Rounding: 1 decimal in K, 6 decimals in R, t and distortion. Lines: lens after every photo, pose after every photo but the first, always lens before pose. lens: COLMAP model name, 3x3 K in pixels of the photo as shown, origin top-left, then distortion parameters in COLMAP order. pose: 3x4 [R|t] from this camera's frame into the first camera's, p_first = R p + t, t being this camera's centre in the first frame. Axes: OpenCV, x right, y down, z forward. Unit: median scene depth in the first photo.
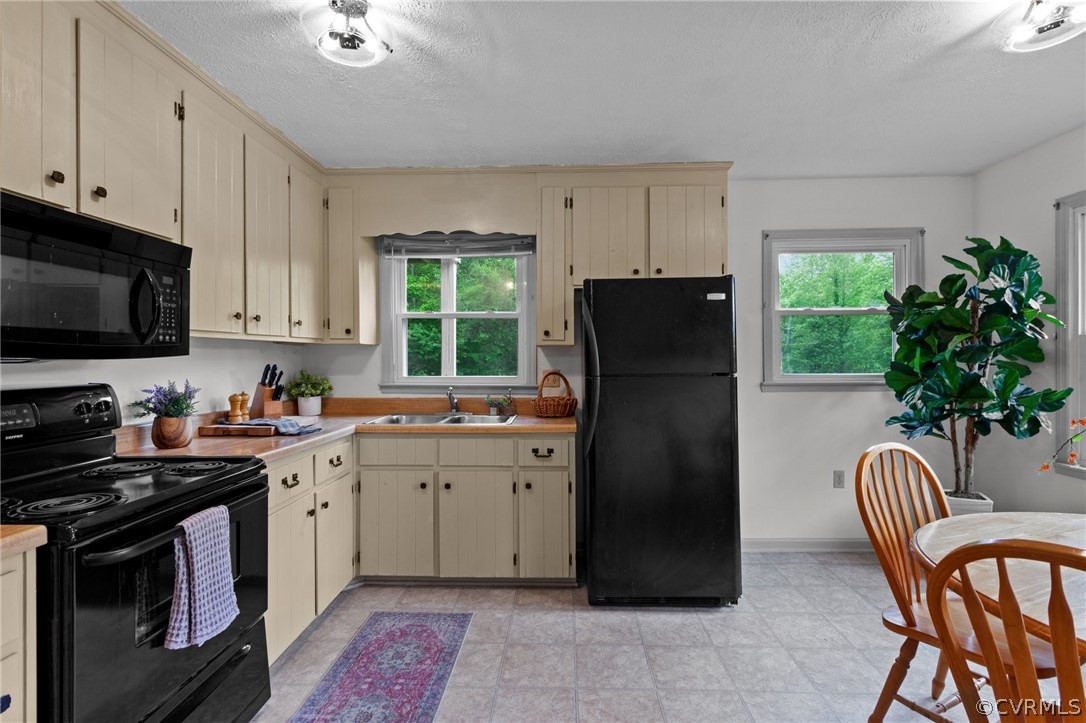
lens RADIAL K [[526.3, 0, 550.4], [0, 526.3, 359.0], [0, 0, 1]] dist [-0.005735, 0.002200]
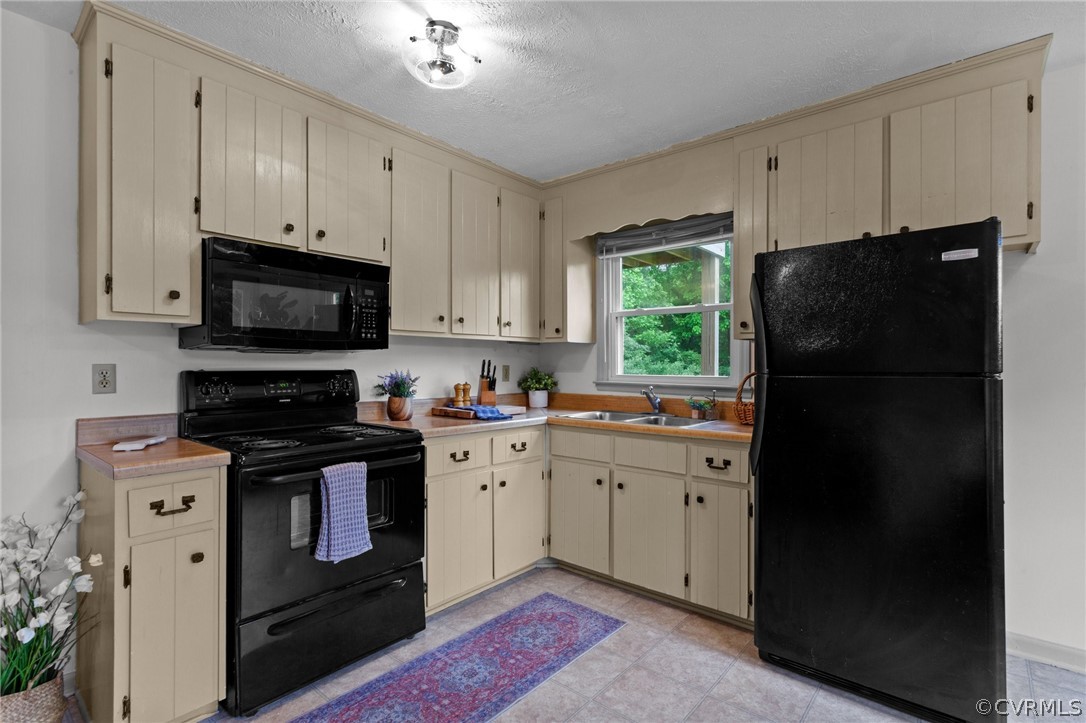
lens RADIAL K [[526.3, 0, 540.1], [0, 526.3, 368.5], [0, 0, 1]] dist [-0.005735, 0.002200]
pose [[0.772238, 0.011161, -0.635236, 0.319476], [-0.009430, 0.999937, 0.006104, 0.021880], [0.635264, 0.001276, 0.772294, 0.165779]]
